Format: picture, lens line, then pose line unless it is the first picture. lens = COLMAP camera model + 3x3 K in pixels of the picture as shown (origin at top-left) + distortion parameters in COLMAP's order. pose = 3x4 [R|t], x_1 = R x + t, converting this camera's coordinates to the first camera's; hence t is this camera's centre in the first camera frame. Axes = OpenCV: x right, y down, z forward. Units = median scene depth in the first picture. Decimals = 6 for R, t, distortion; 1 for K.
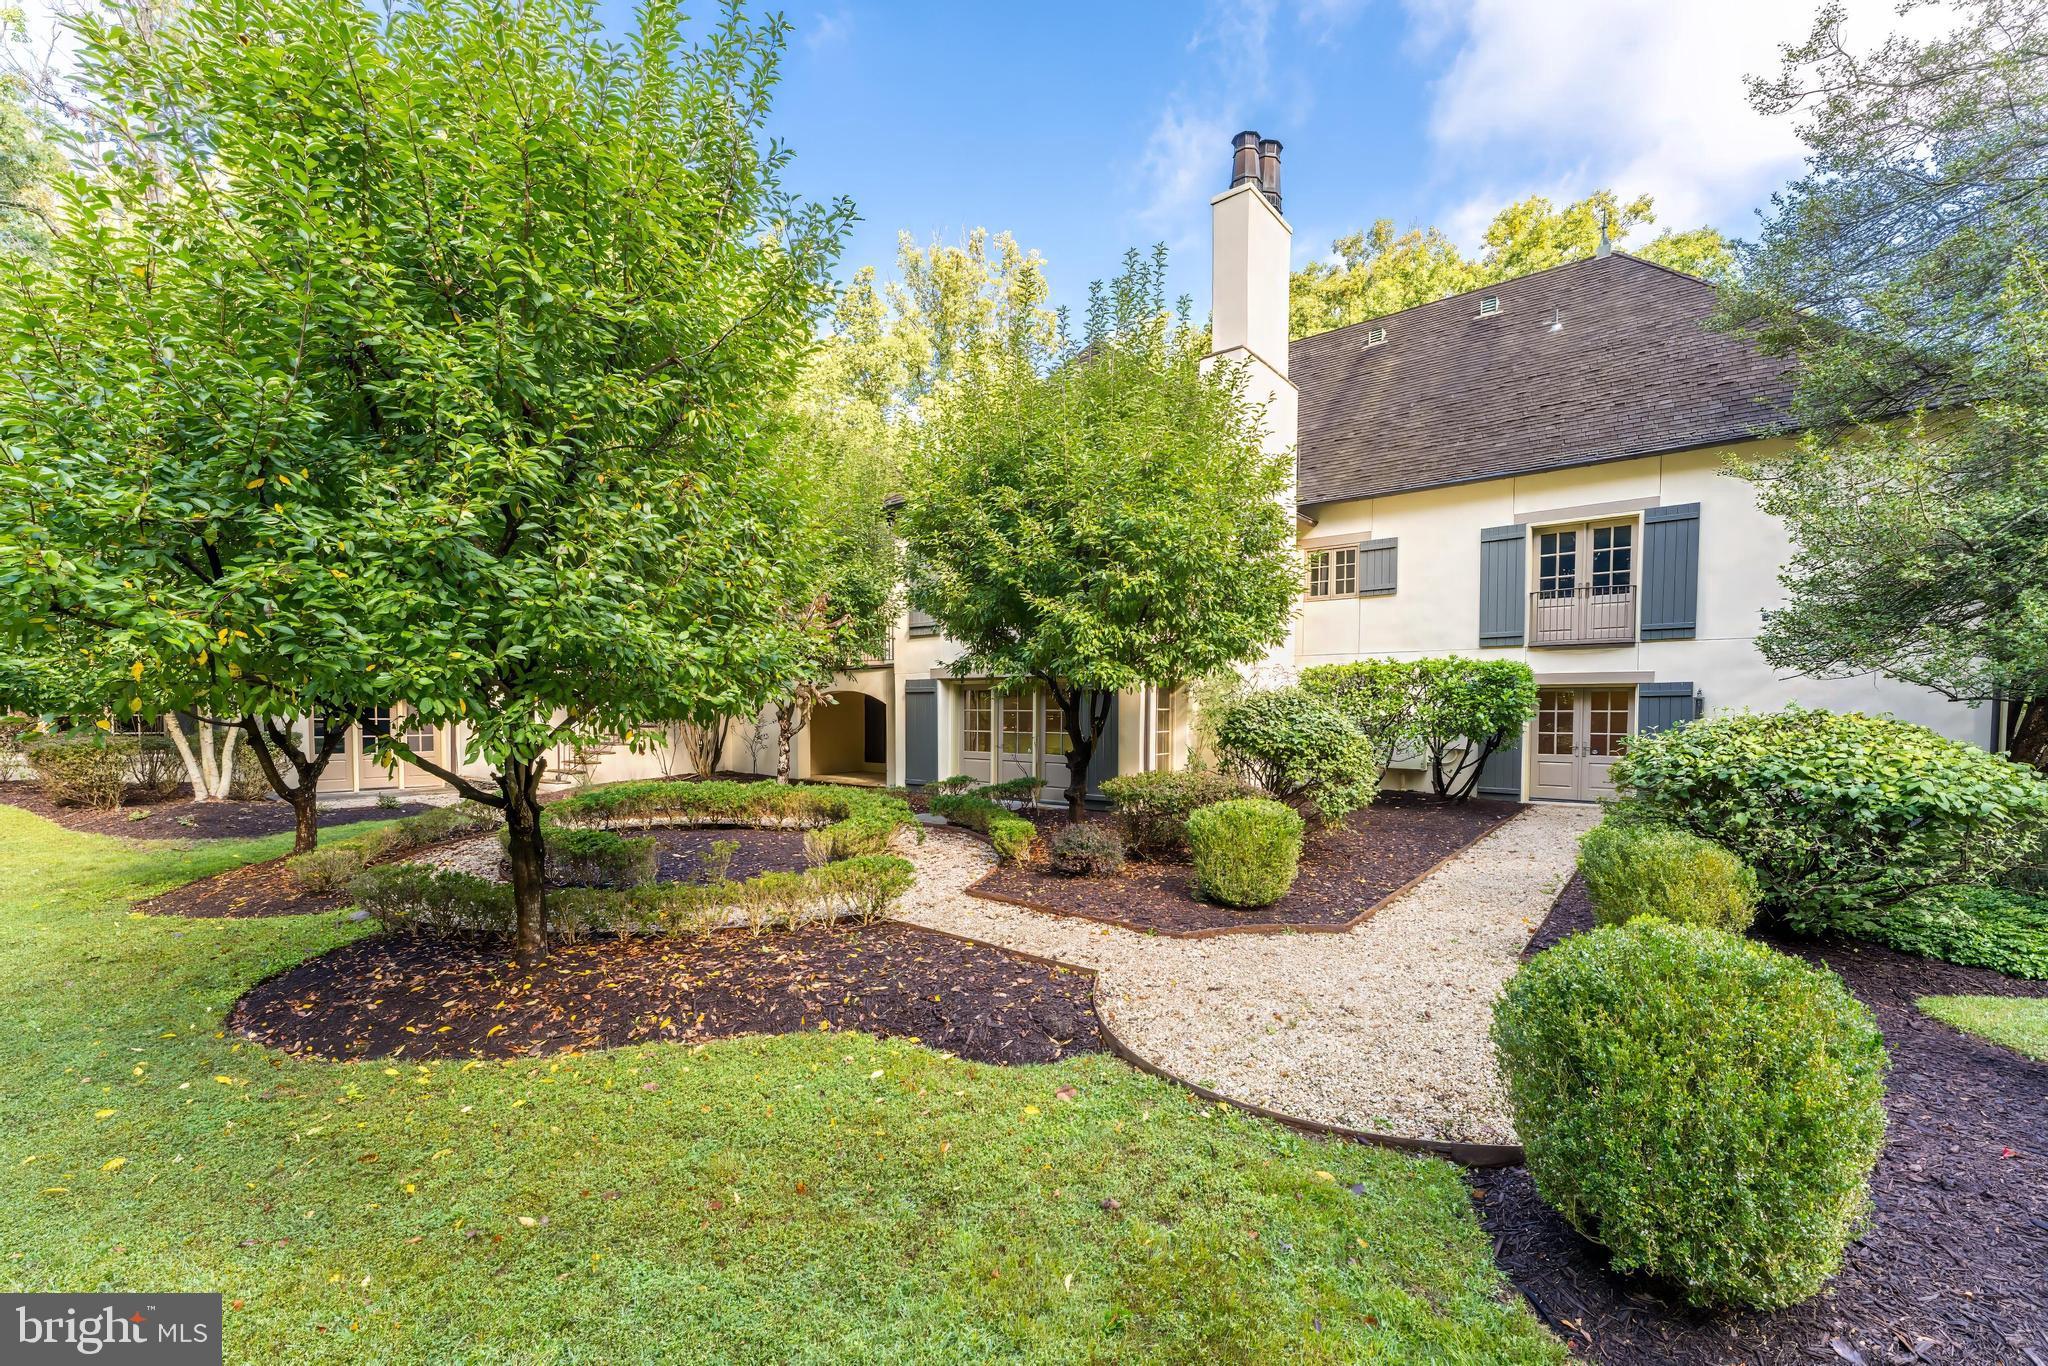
lens RADIAL K [[814.9, 0, 1021.6], [0, 814.9, 729.0], [0, 0, 1]] dist [-0.001658, -0.000056]
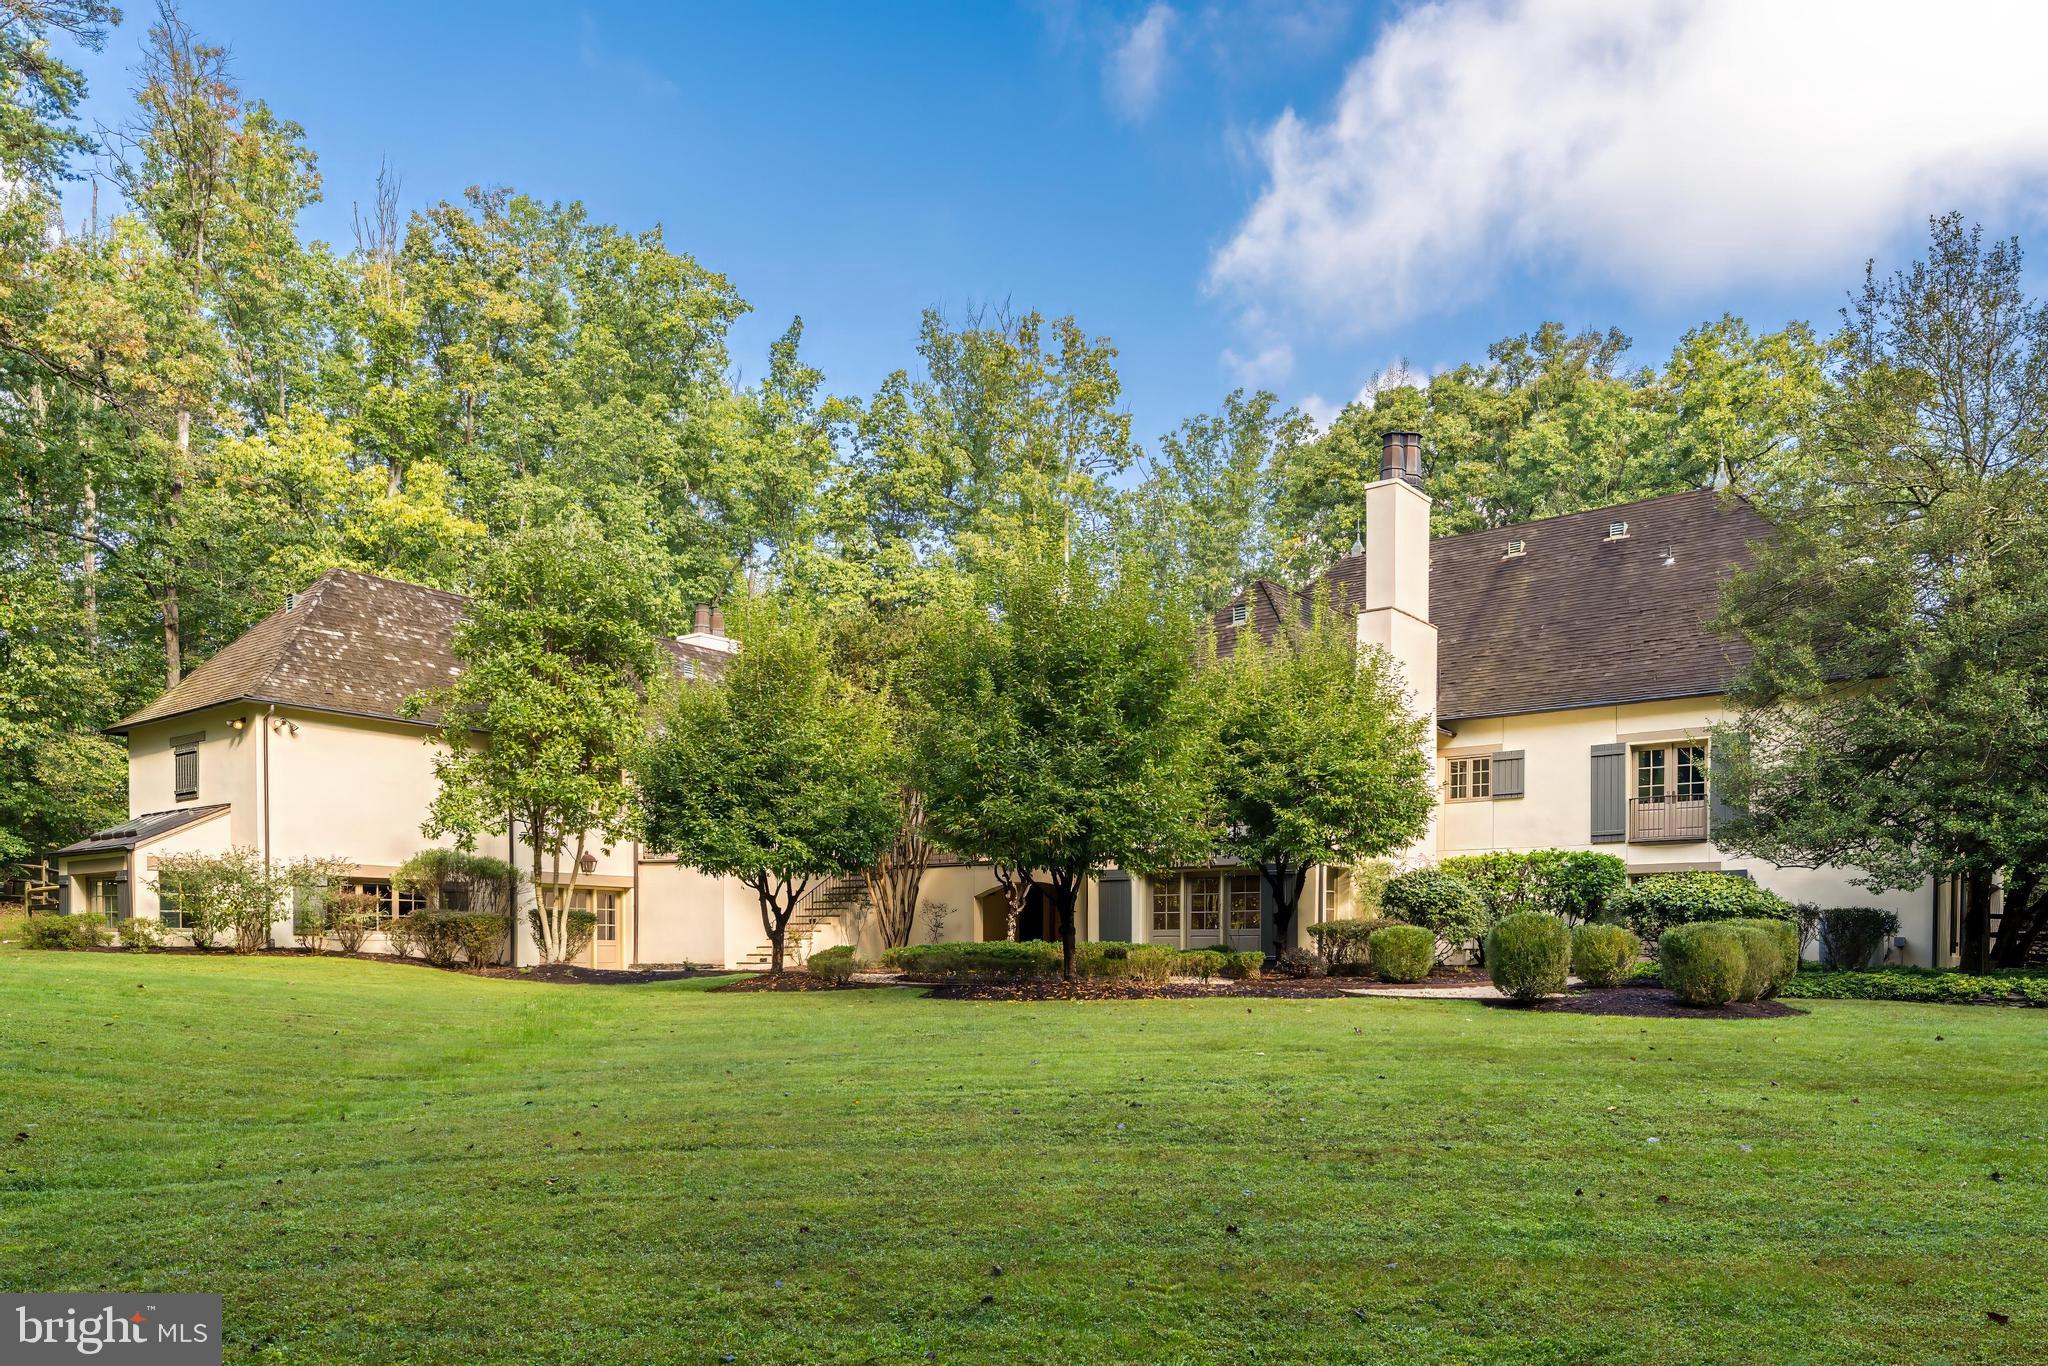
lens RADIAL K [[1263.0, 0, 998.7], [0, 1263.0, 920.1], [0, 0, 1]] dist [0.008295, 0.000958]
pose [[0.999753, 0.005679, -0.021490, -0.334752], [-0.006636, 0.998977, -0.044725, 0.126258], [0.021214, 0.044857, 0.998768, -1.084447]]
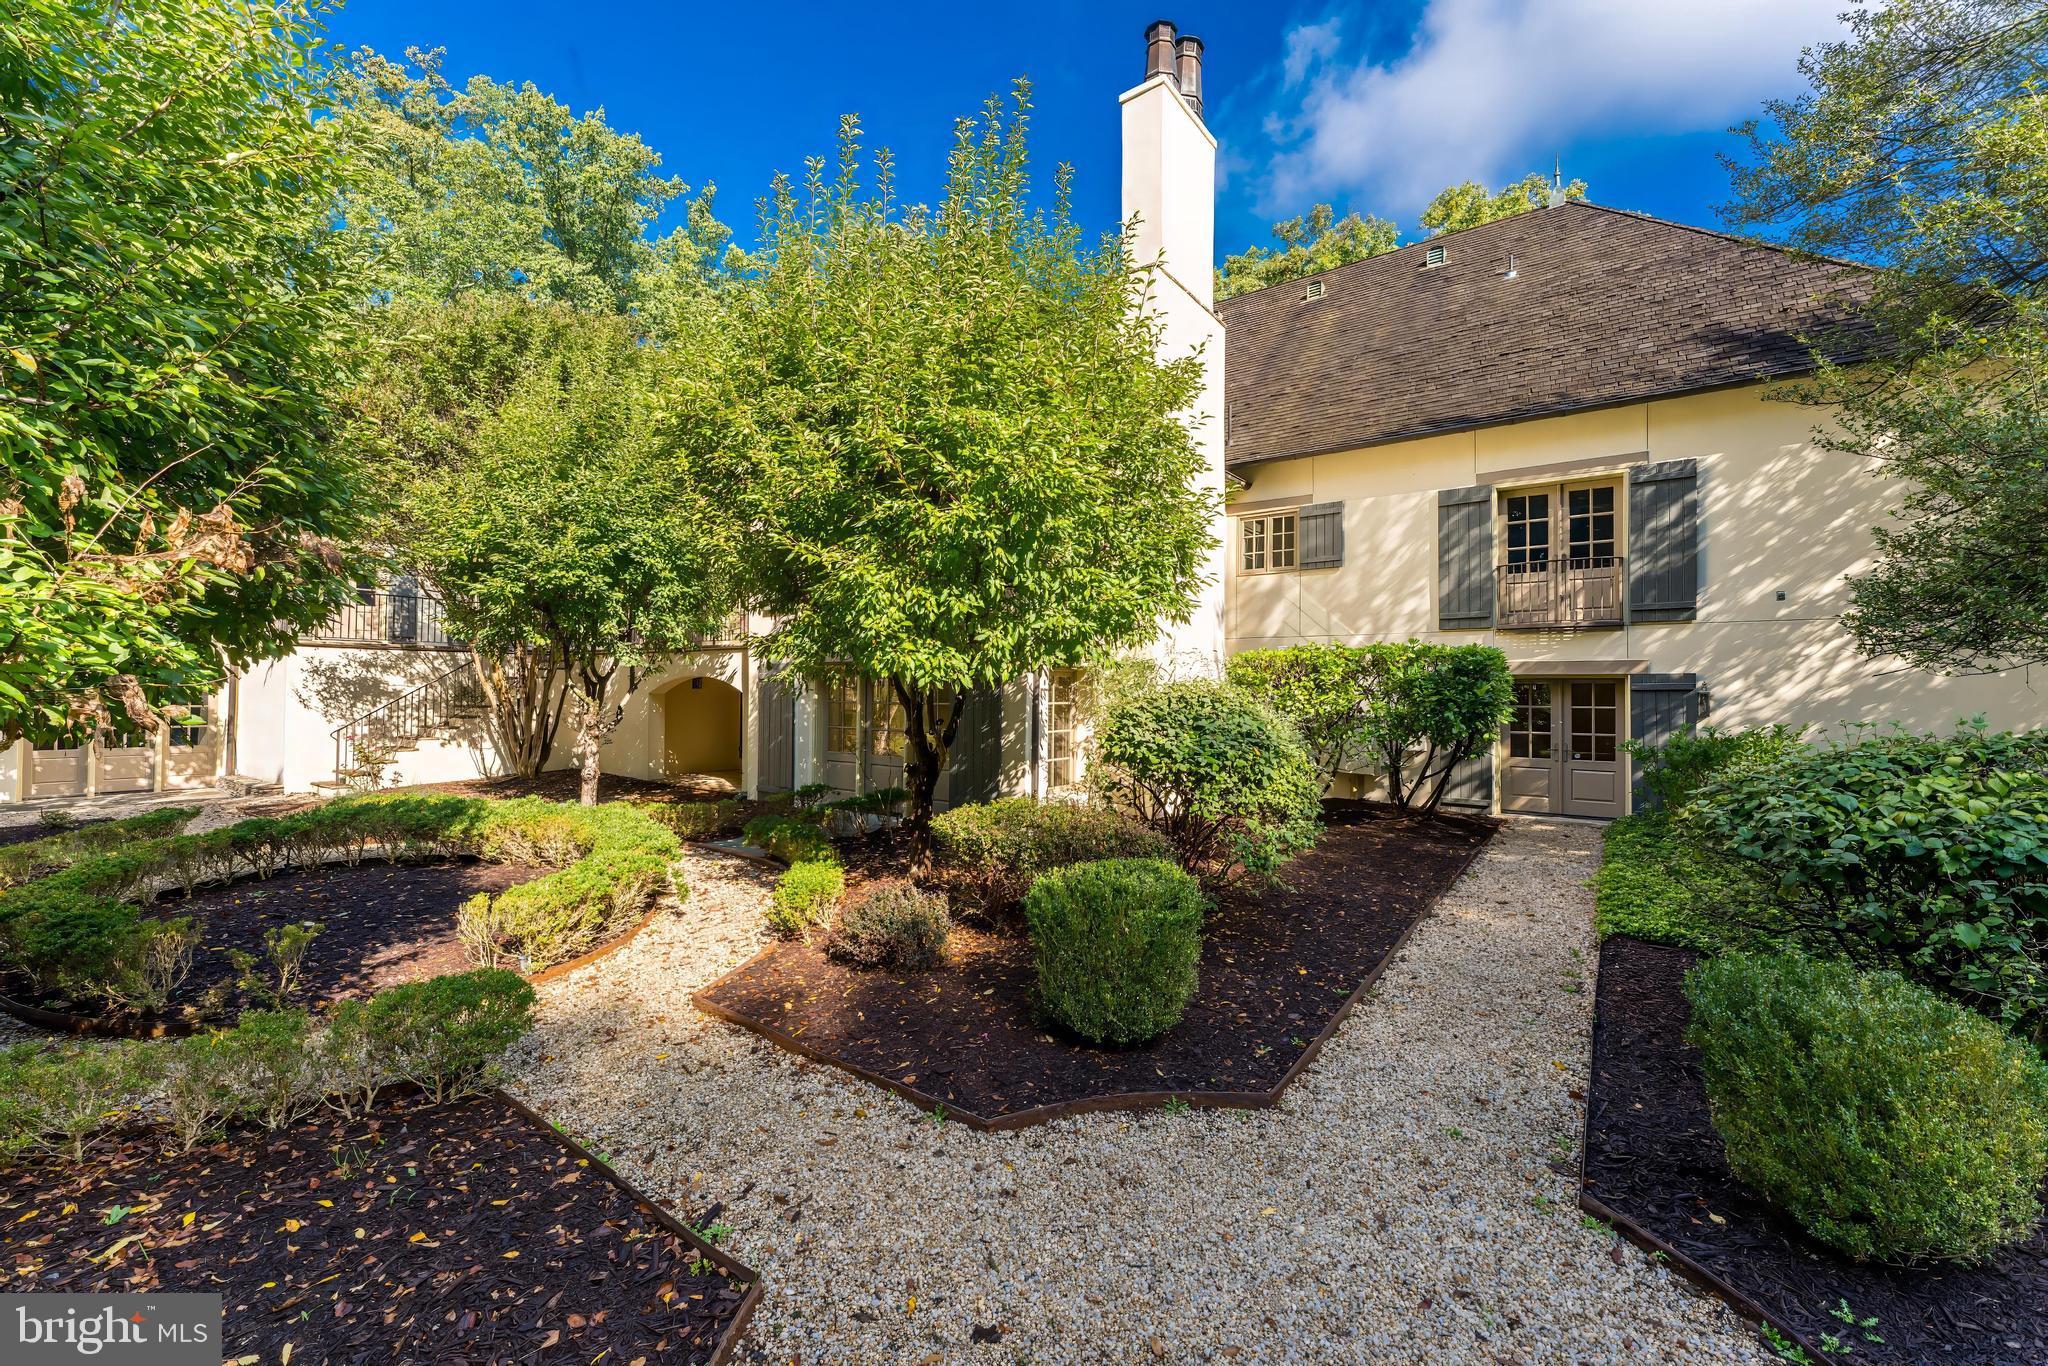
lens RADIAL K [[814.9, 0, 1022.3], [0, 814.9, 670.5], [0, 0, 1]] dist [-0.001658, -0.000056]
pose [[0.998355, 0.006156, 0.056999, 0.102028], [-0.003314, 0.998752, -0.049827, -0.018349], [-0.057235, 0.049556, 0.997130, 0.228153]]
